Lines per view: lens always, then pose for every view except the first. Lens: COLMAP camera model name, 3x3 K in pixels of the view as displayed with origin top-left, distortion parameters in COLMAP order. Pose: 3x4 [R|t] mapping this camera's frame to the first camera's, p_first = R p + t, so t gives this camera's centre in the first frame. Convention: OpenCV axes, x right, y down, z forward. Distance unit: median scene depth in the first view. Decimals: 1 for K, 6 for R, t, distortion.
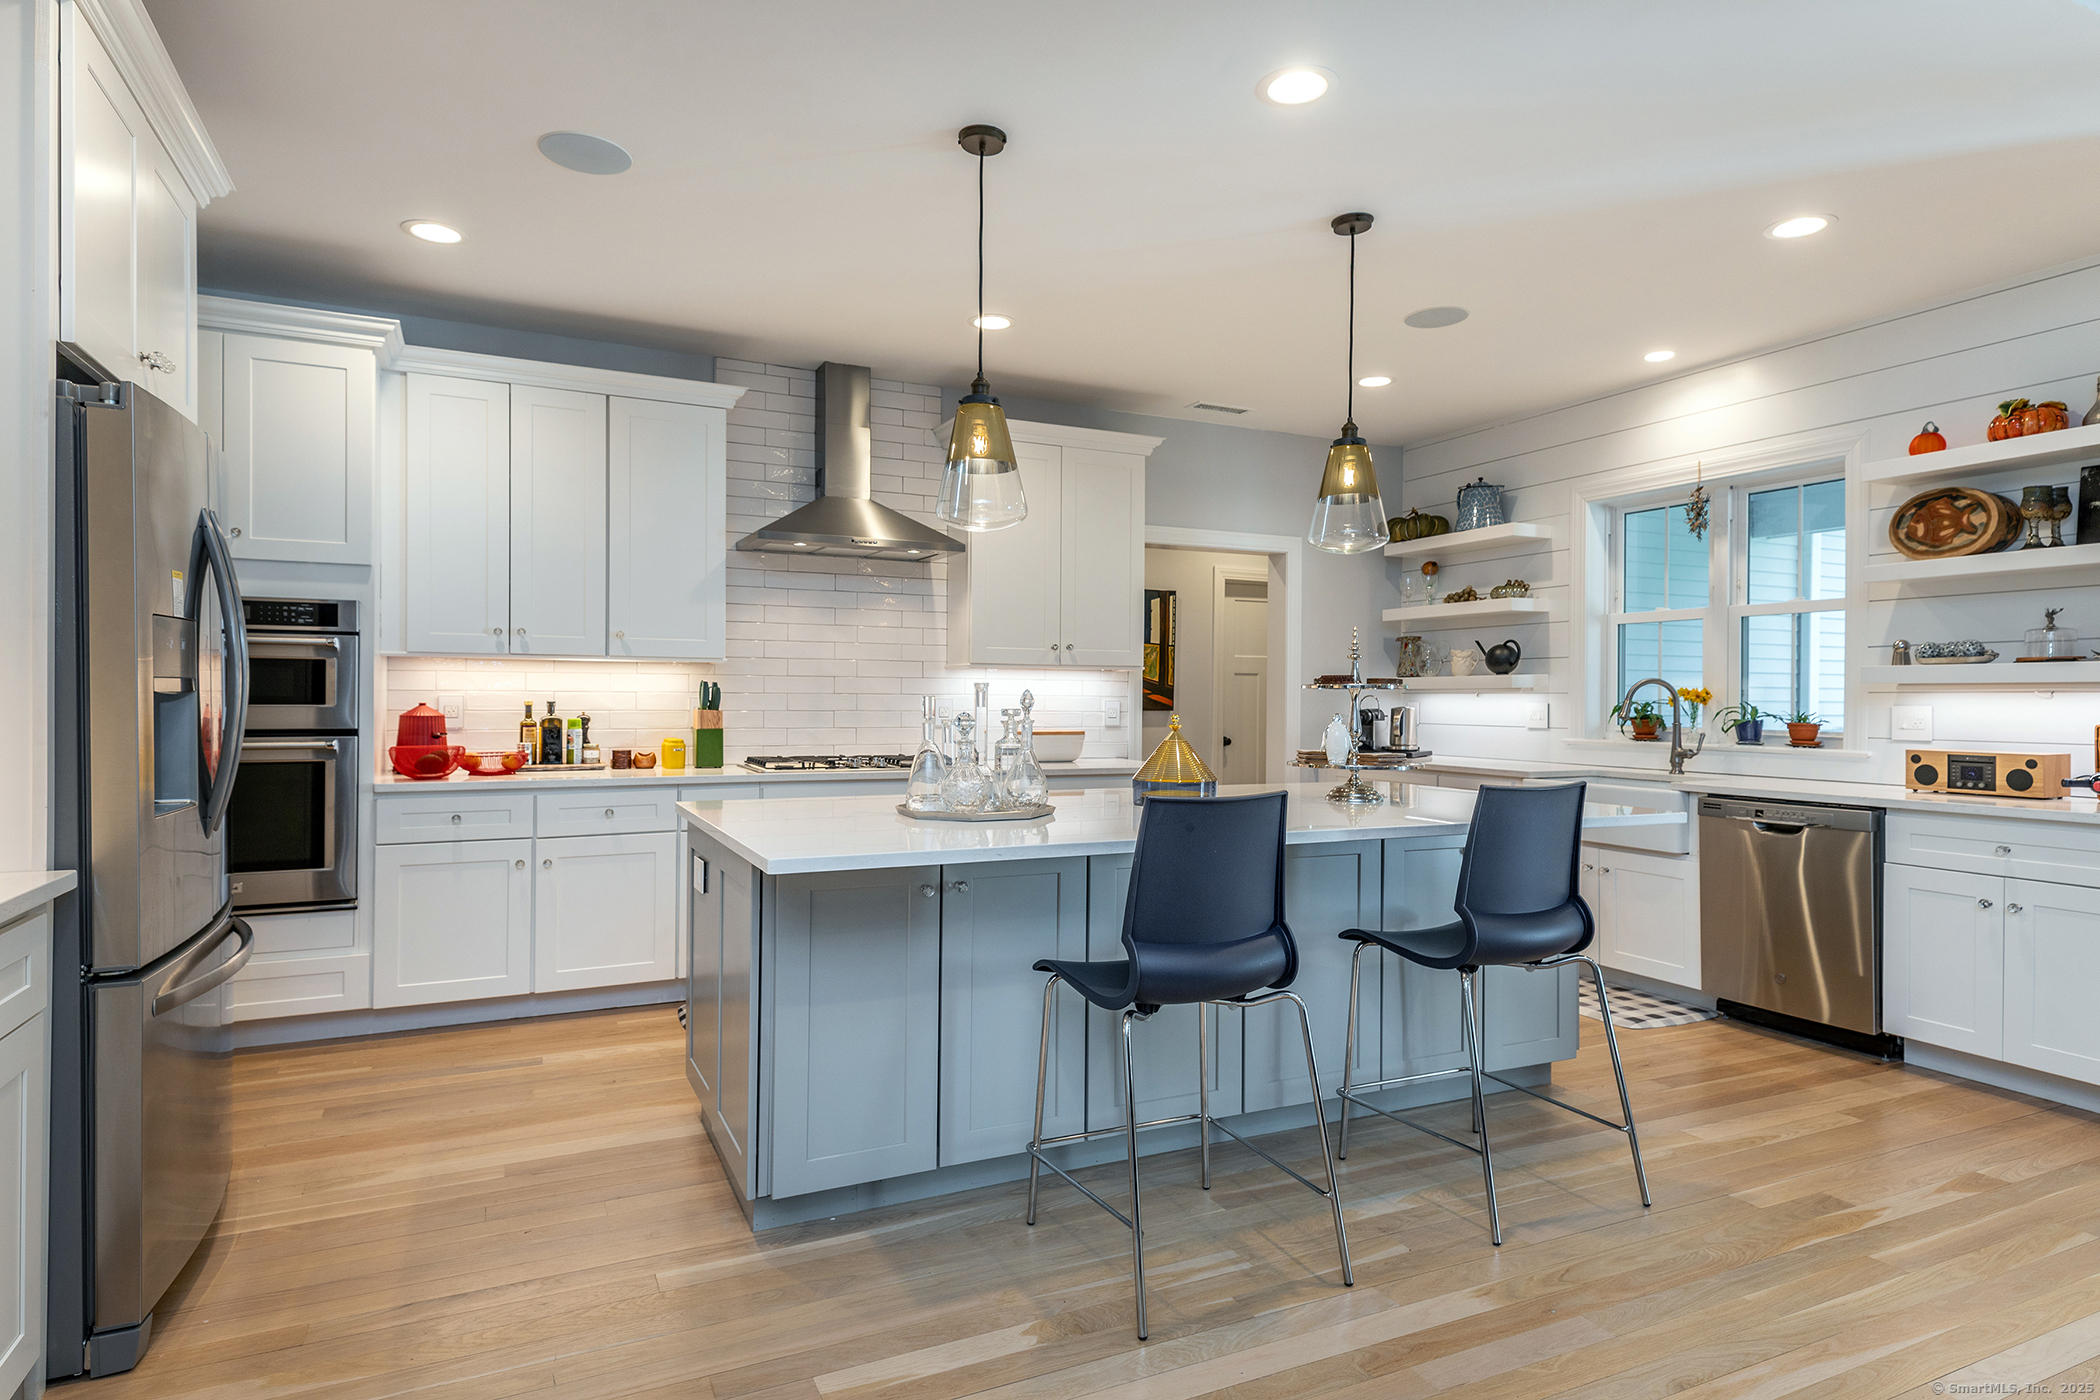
lens RADIAL K [[1142.5, 0, 1097.6], [0, 1142.5, 699.8], [0, 0, 1]] dist [0.020650, -0.000884]
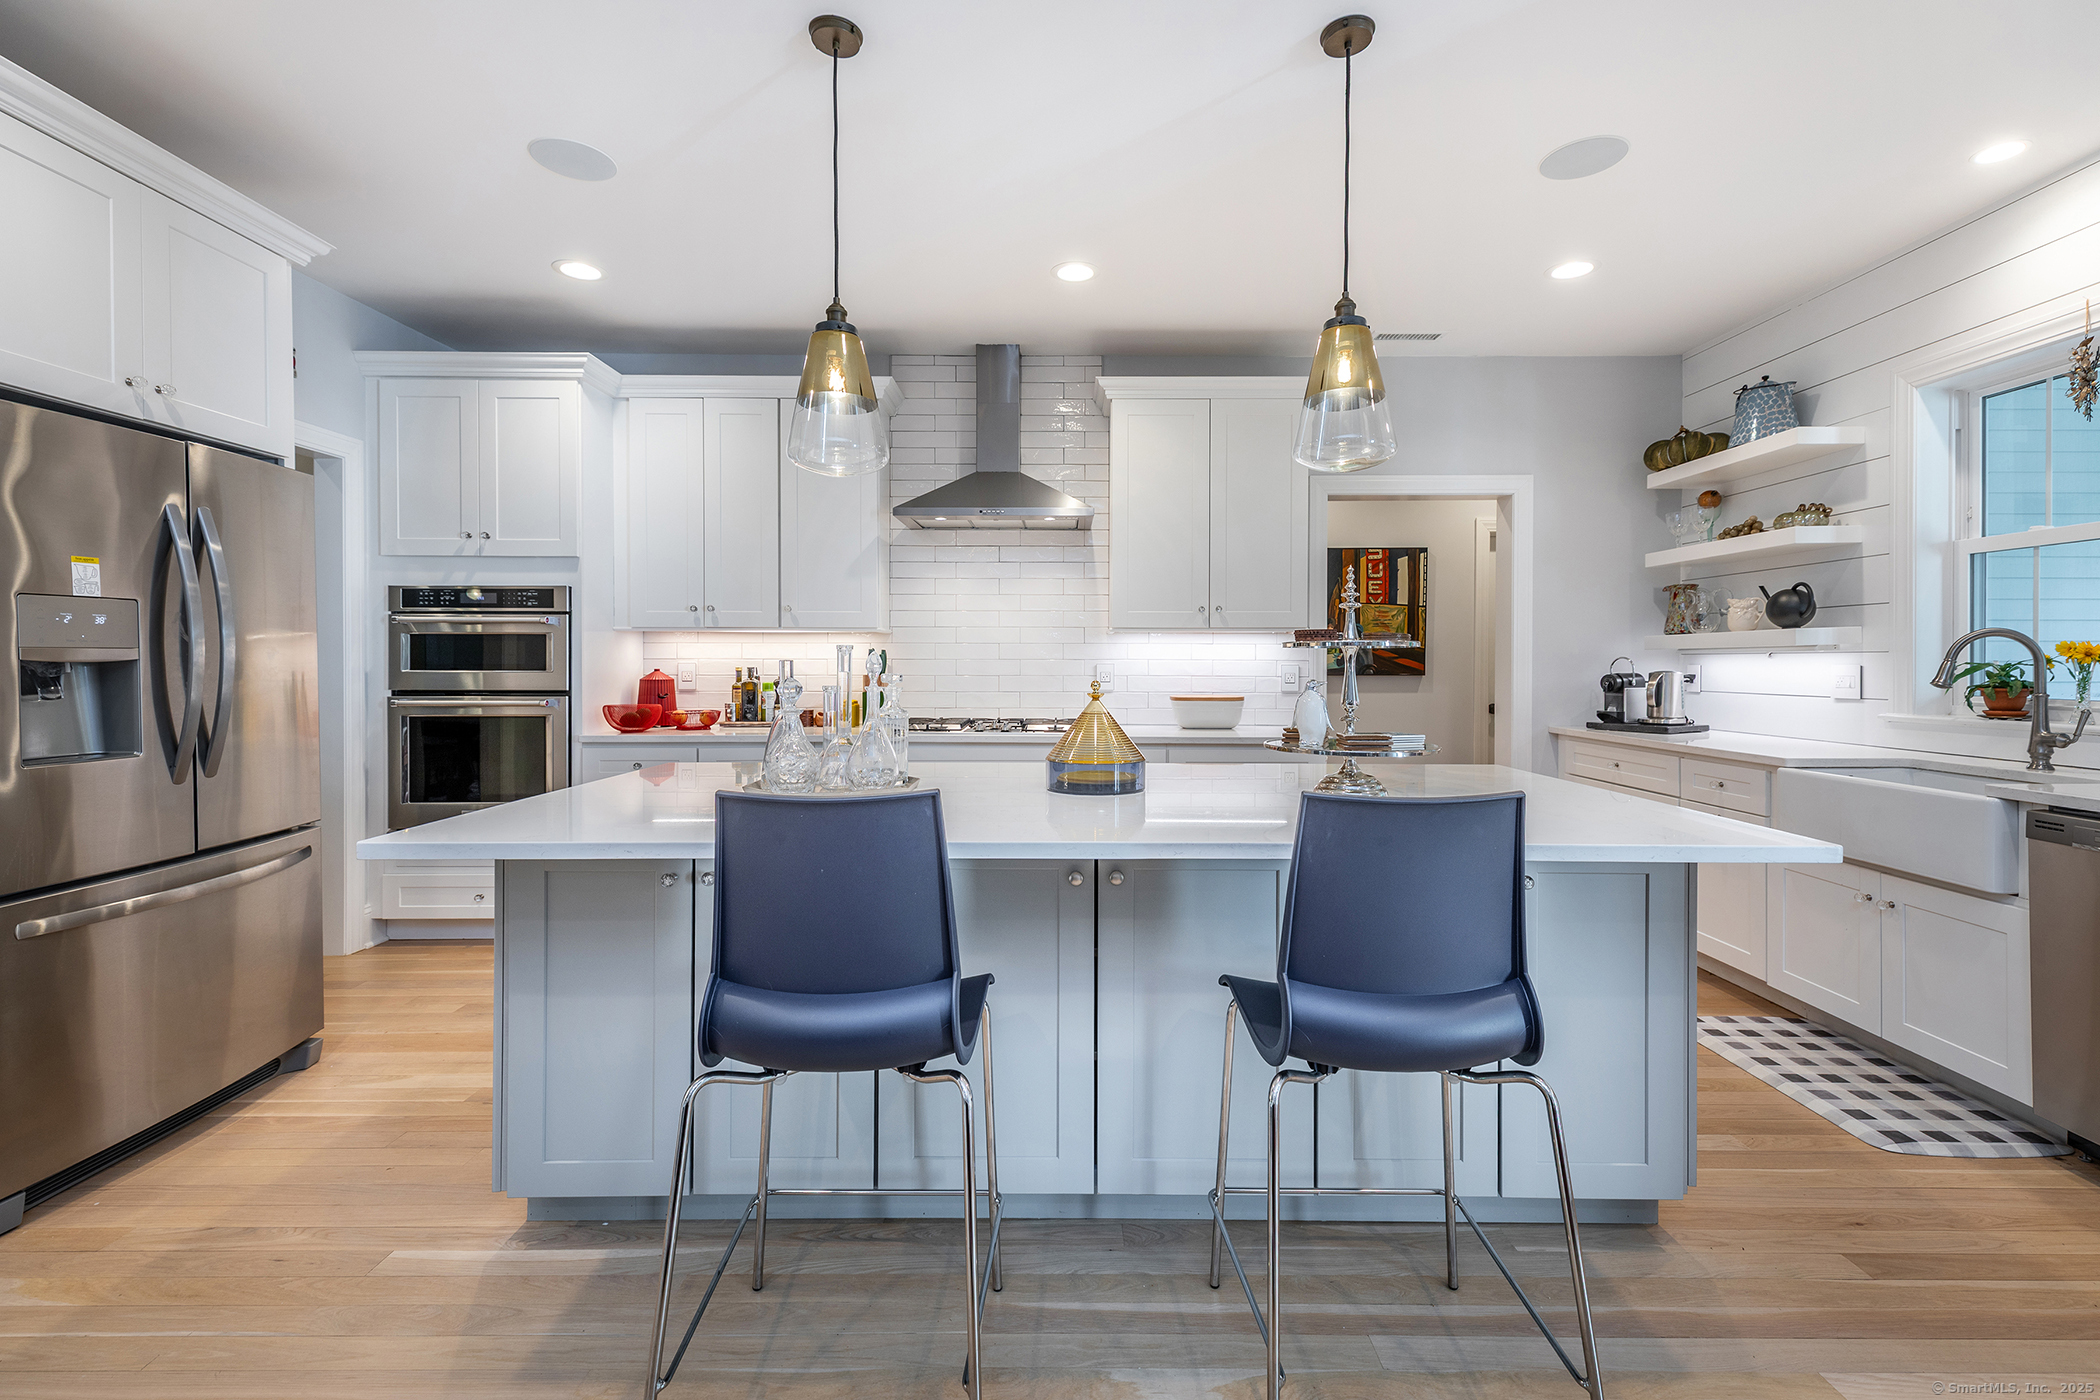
lens RADIAL K [[977.5, 0, 1064.7], [0, 977.5, 669.2], [0, 0, 1]] dist [0.028574, -0.017562]
pose [[0.902874, -0.002993, -0.429895, 0.227553], [0.004412, 0.999988, 0.002303, 0.001922], [0.429883, -0.003976, 0.902876, 0.223855]]
